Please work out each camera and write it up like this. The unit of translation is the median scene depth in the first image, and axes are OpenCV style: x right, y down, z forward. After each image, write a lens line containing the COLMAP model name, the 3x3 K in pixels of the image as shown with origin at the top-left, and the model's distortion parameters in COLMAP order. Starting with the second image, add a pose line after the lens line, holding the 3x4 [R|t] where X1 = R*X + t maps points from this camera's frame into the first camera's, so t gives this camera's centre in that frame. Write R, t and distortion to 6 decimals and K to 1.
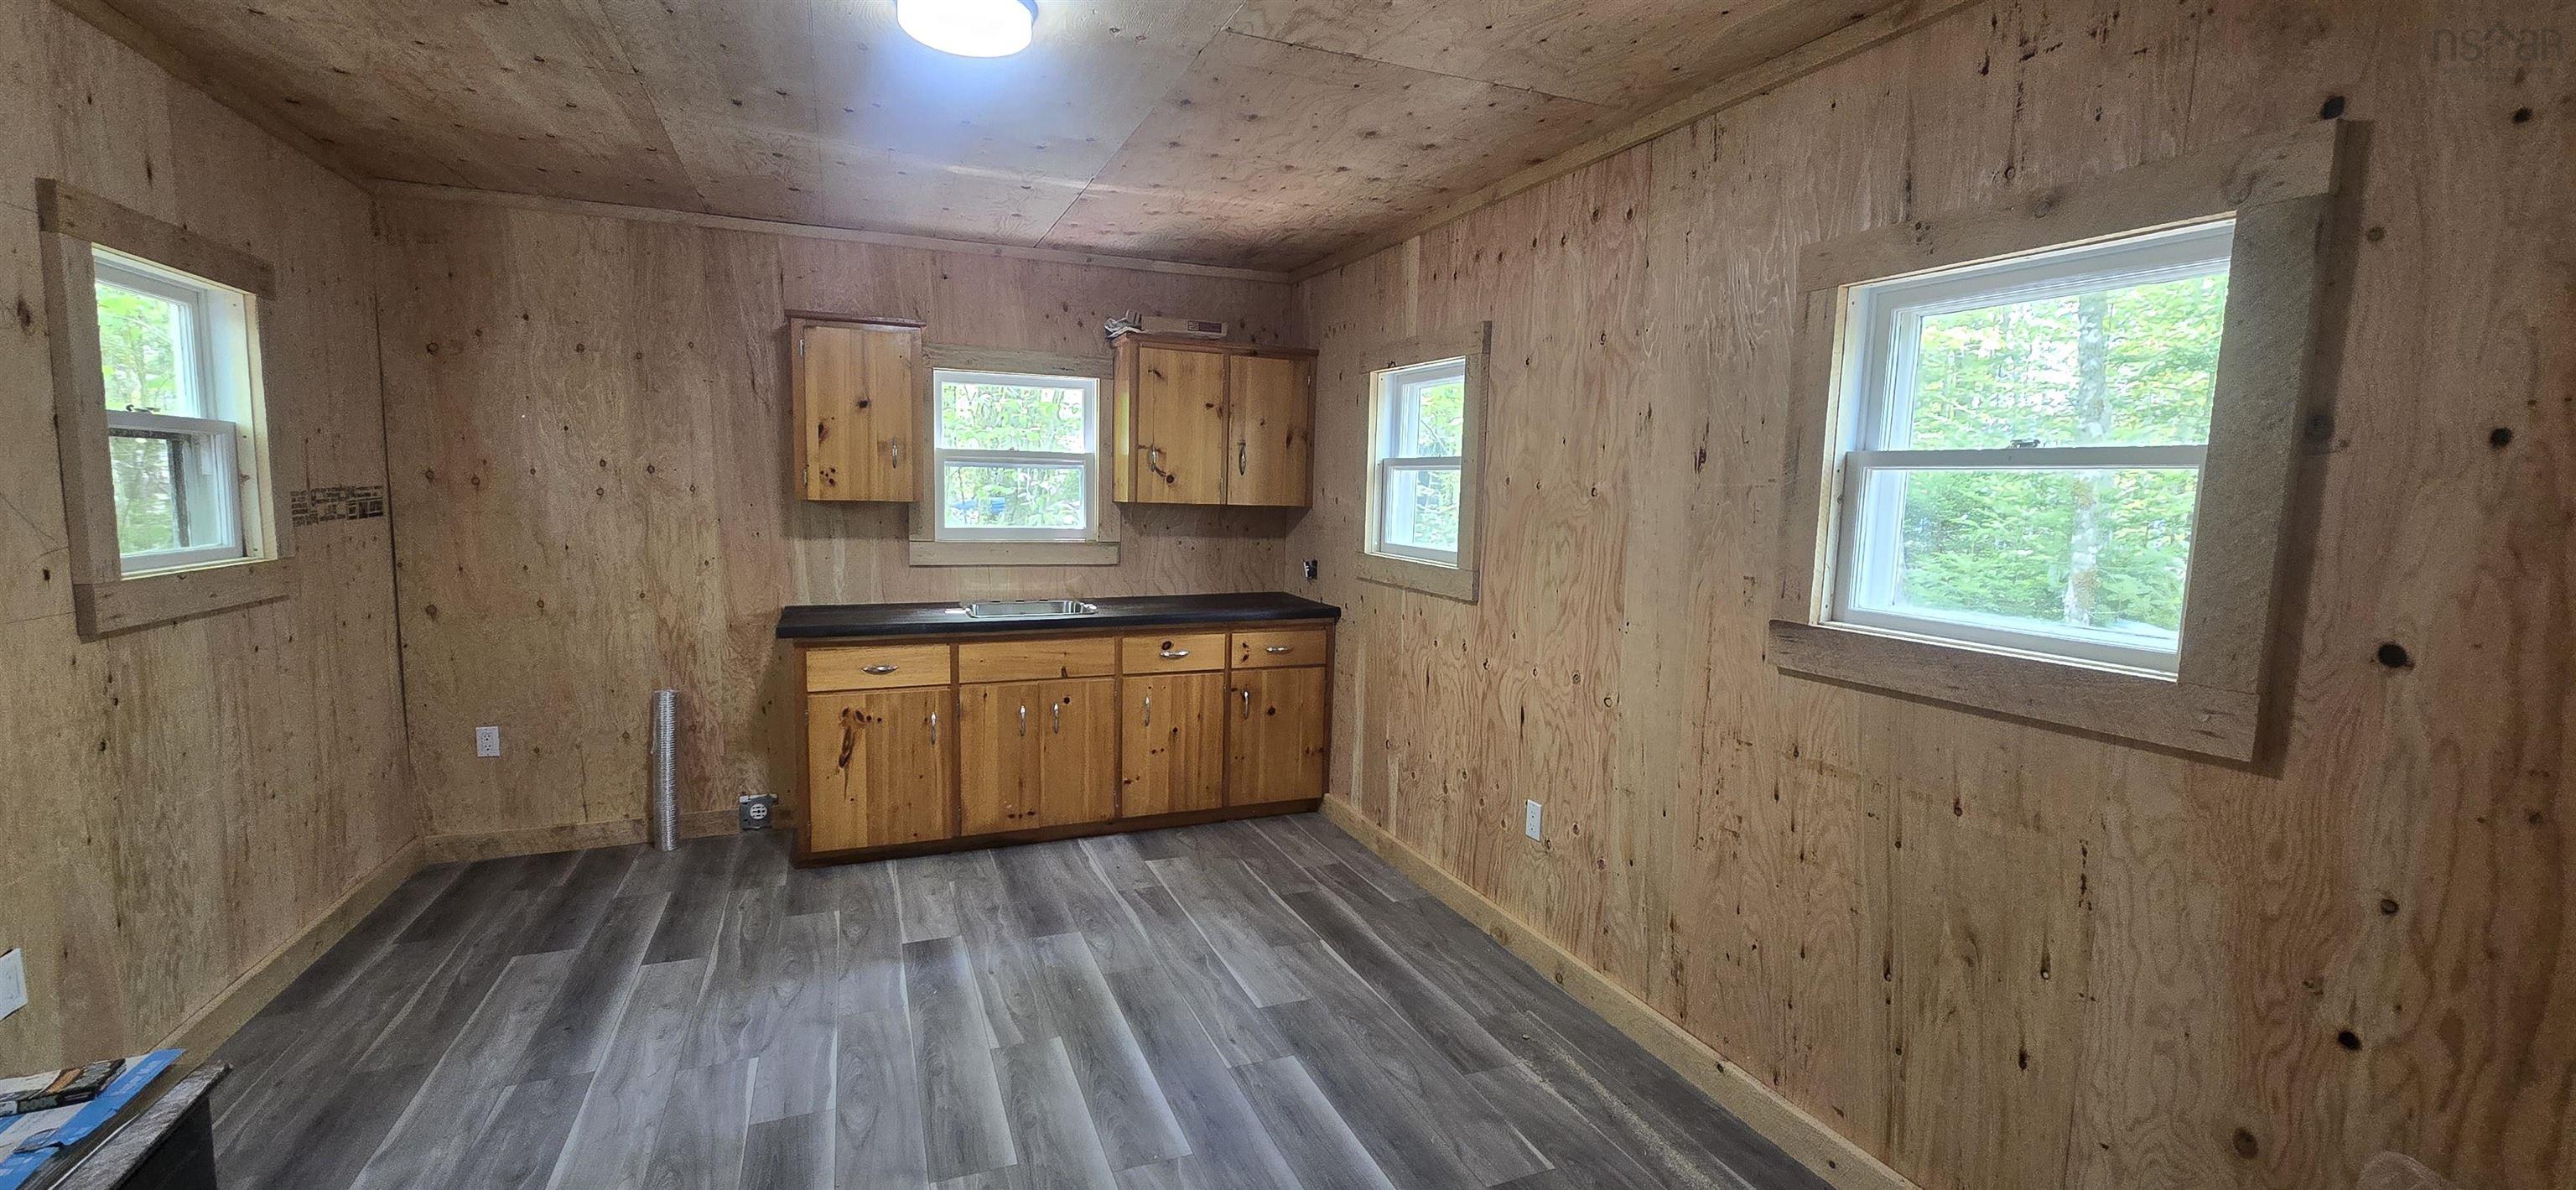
lens RADIAL K [[1051.0, 0, 1288.0], [0, 1051.0, 595.0], [0, 0, 1]] dist [-0.001309, -0.000115]
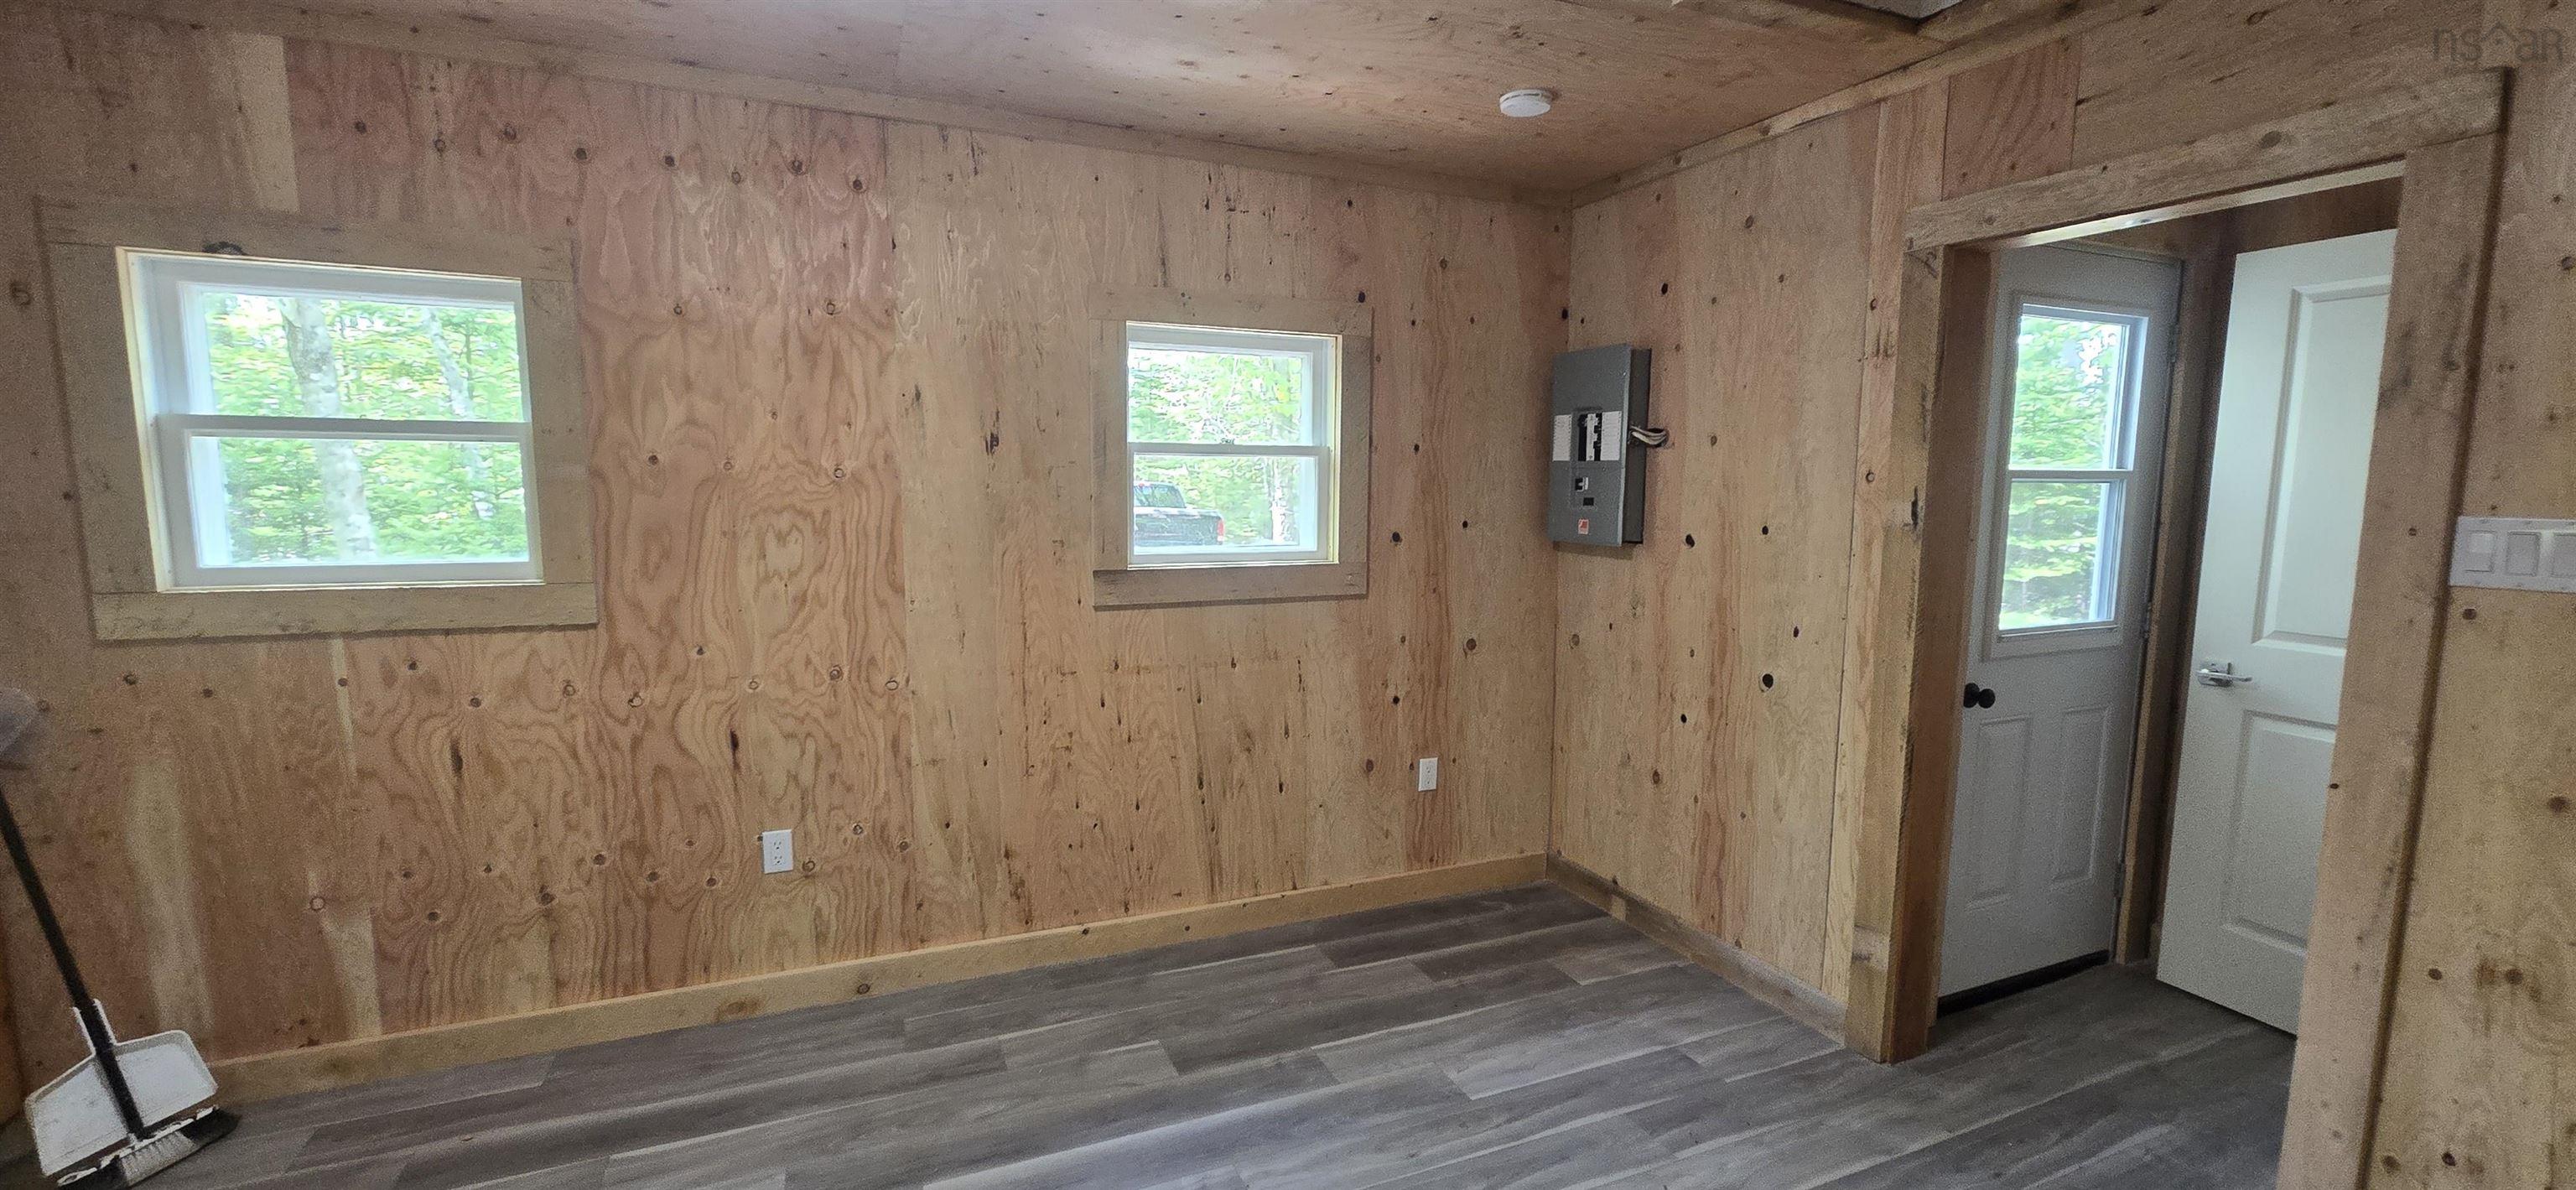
lens RADIAL K [[1051.0, 0, 1288.0], [0, 1051.0, 595.0], [0, 0, 1]] dist [-0.001309, -0.000115]
pose [[-0.012491, -0.140683, 0.989976, -0.672847], [0.093439, 0.985557, 0.141234, -0.087515], [-0.995547, 0.094267, 0.000835, 0.623340]]
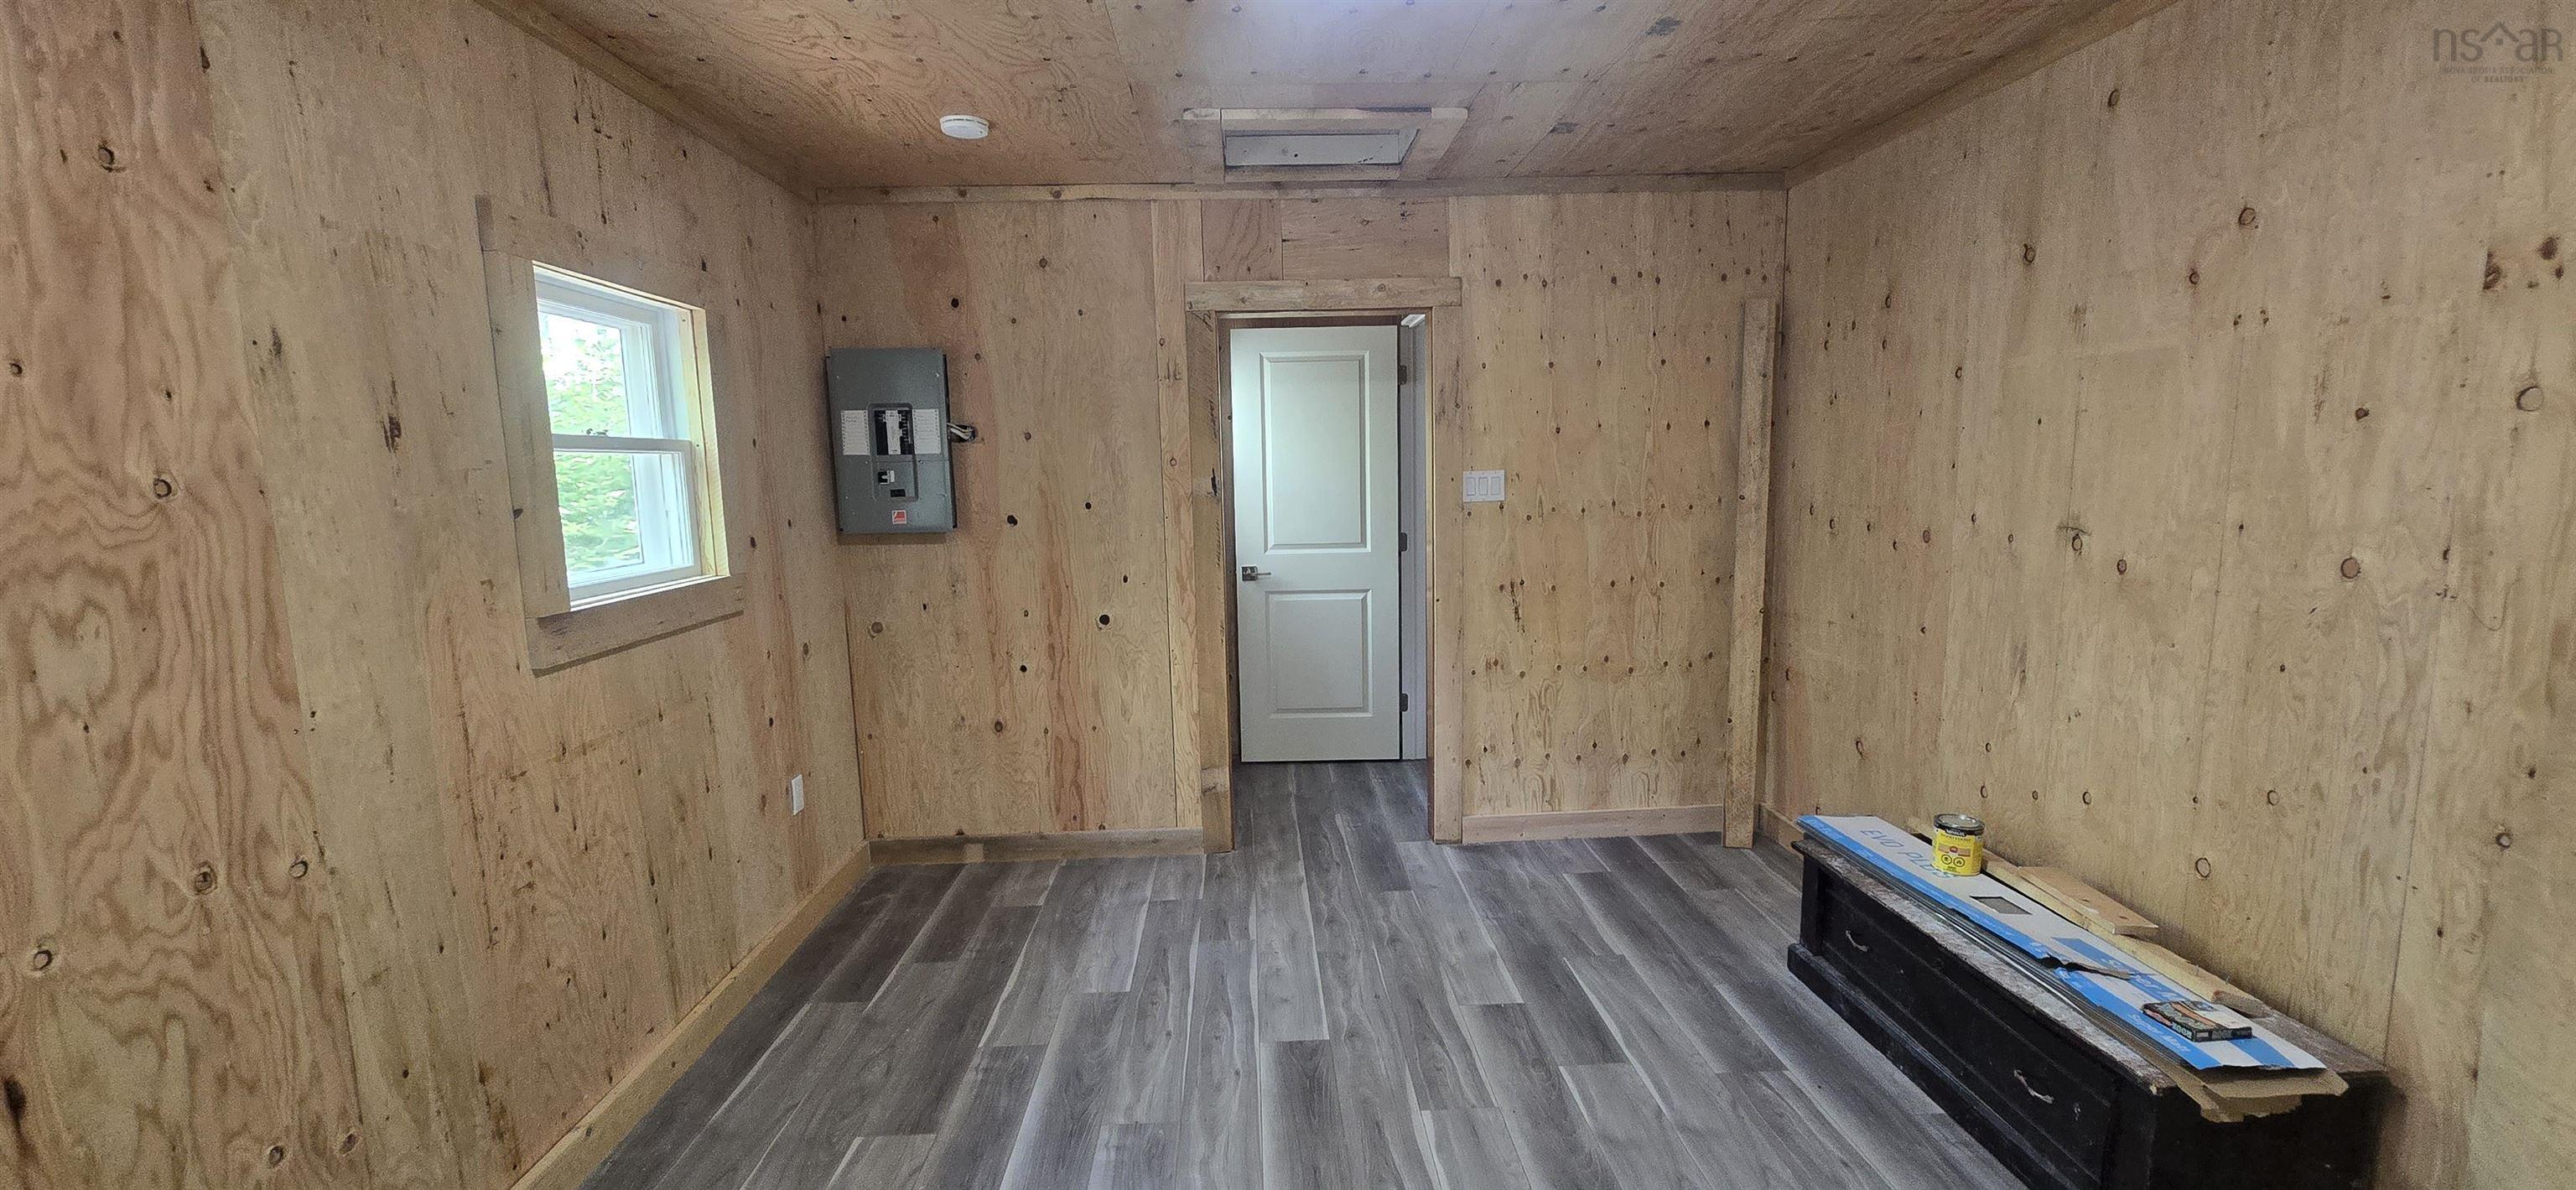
lens RADIAL K [[1051.0, 0, 1288.0], [0, 1051.0, 595.0], [0, 0, 1]] dist [-0.001309, -0.000115]
pose [[-0.937797, -0.050839, 0.343441, -0.360548], [0.030900, 0.973073, 0.228417, -0.146912], [-0.345805, 0.224821, -0.910974, 1.295190]]
